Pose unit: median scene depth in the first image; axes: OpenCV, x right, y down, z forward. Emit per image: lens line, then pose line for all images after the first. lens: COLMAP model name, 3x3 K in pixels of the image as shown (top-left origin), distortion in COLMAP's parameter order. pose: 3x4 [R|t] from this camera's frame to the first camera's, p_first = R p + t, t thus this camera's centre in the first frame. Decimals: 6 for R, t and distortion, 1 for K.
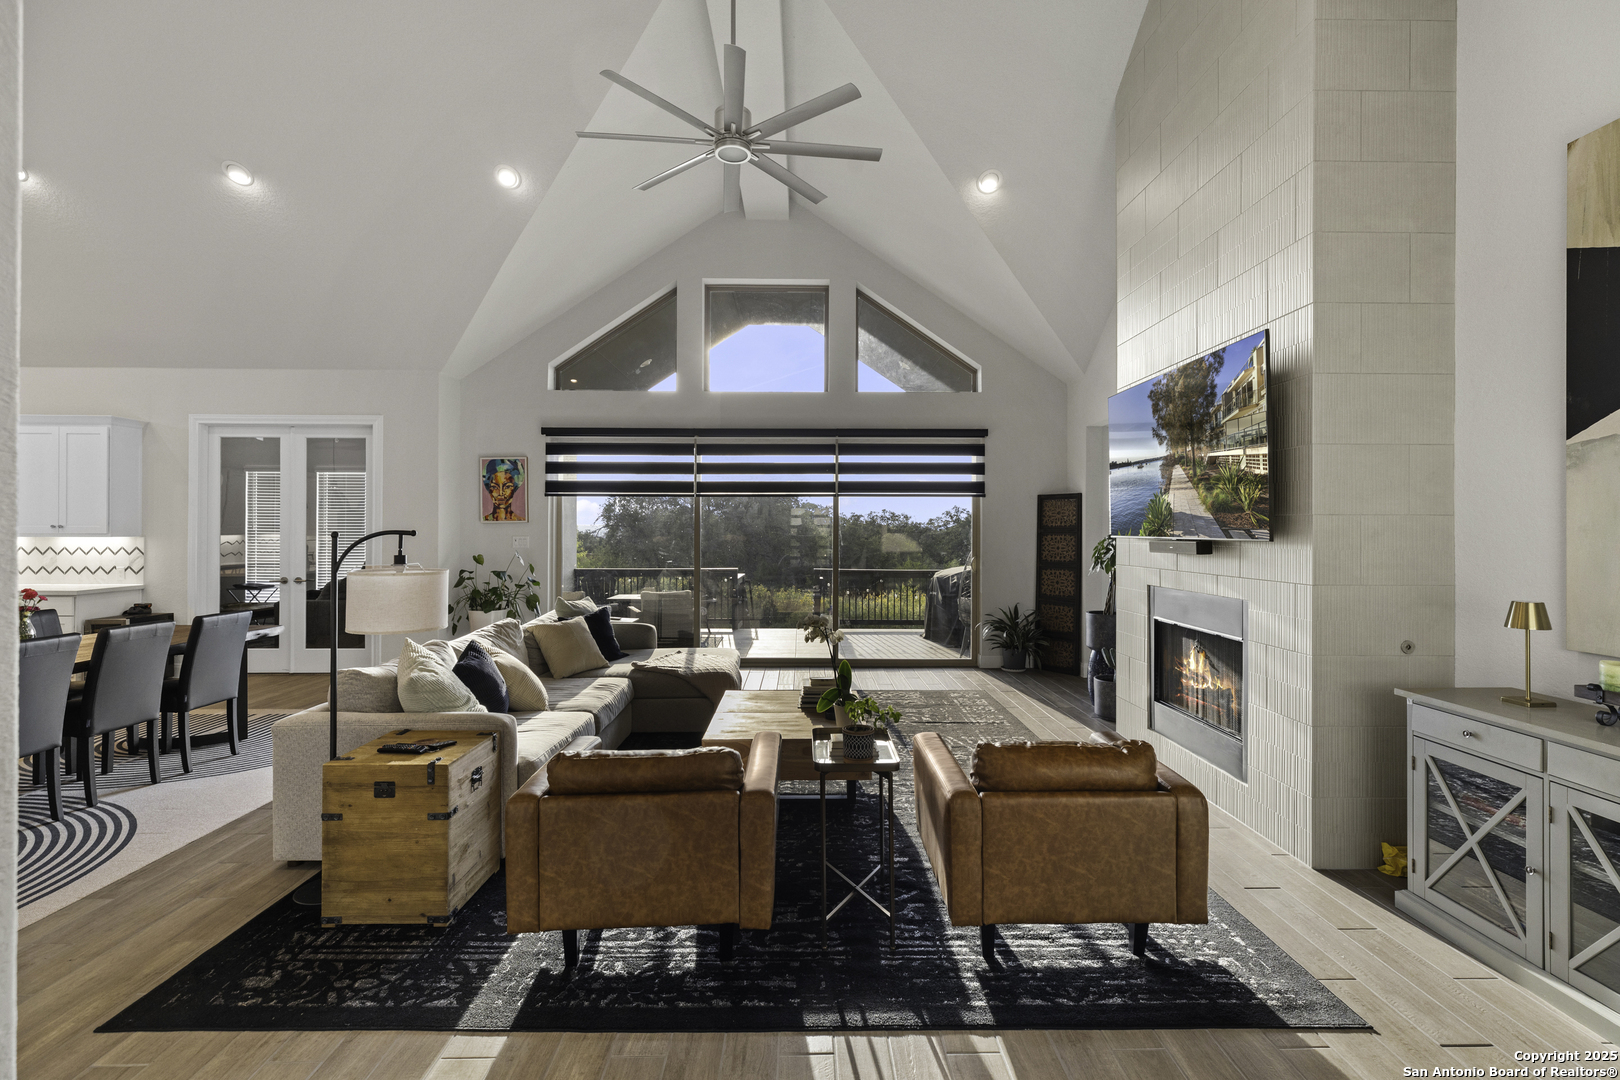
lens RADIAL K [[727.6, 0, 821.0], [0, 727.6, 527.2], [0, 0, 1]] dist [0.003943, -0.000691]
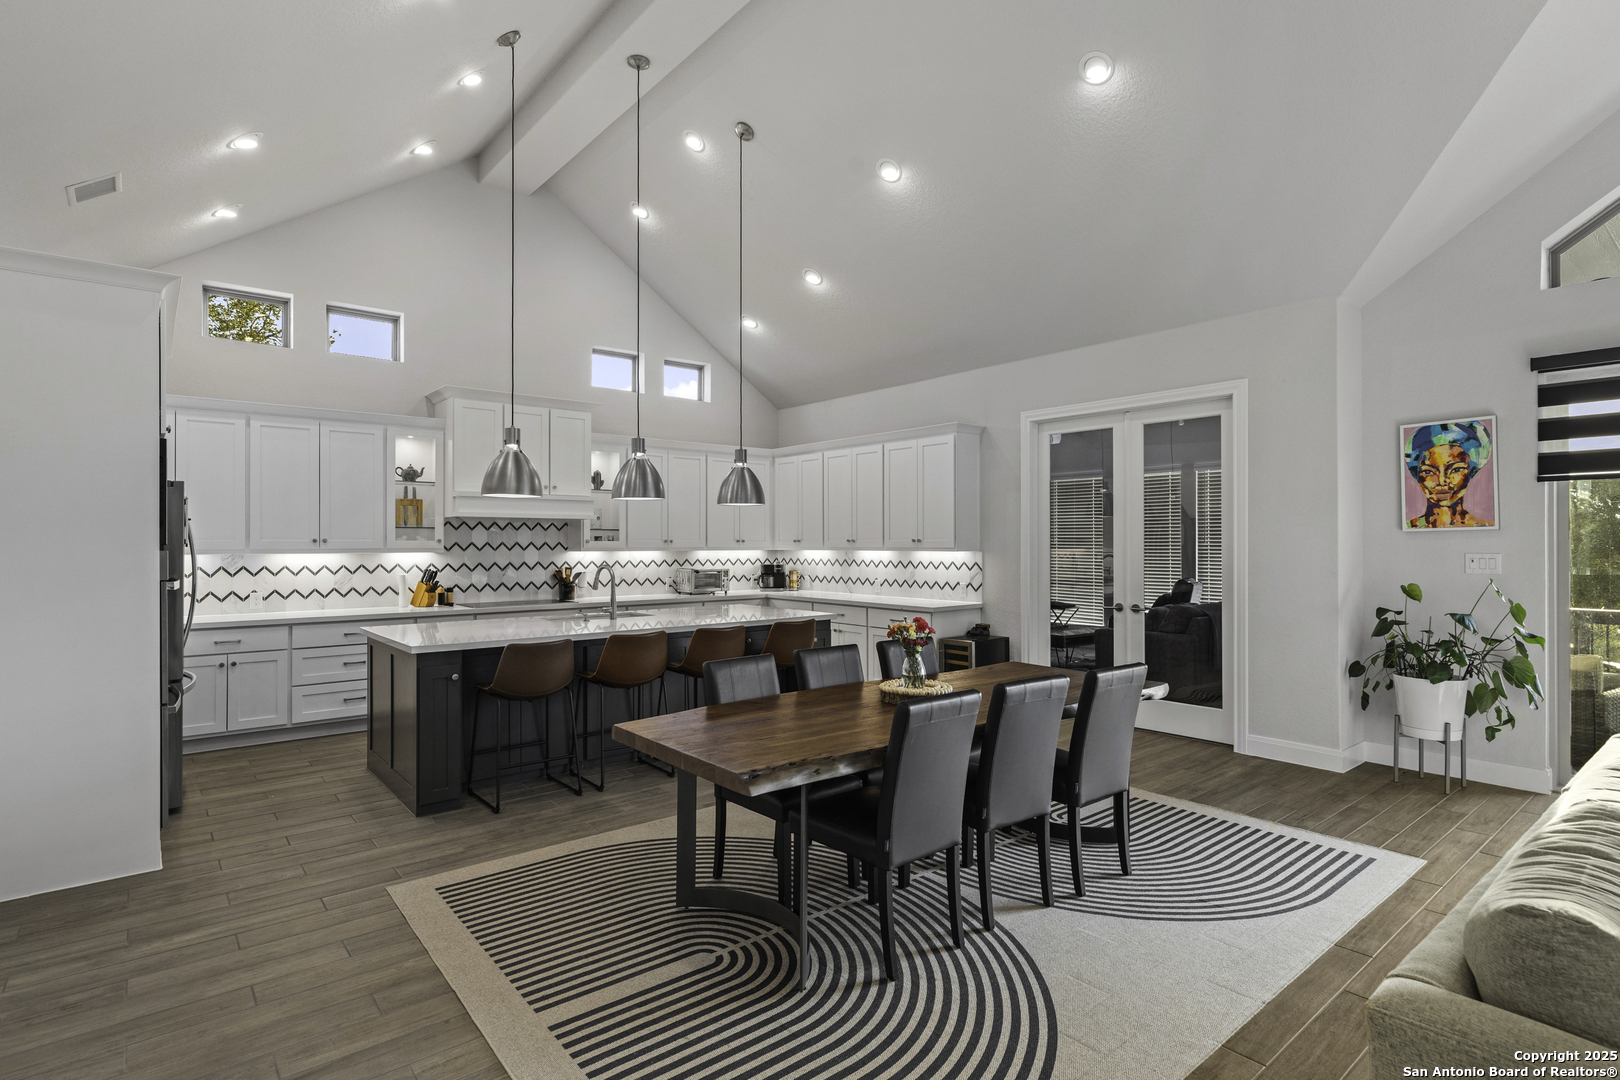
lens RADIAL K [[817.7, 0, 811.4], [0, 817.7, 540.1], [0, 0, 1]] dist [0.000078, 0.000007]
pose [[0.617336, -0.005439, -0.786680, -0.246729], [0.005810, 0.999980, -0.002354, 0.000048], [0.786678, -0.003117, 0.617356, 0.192140]]
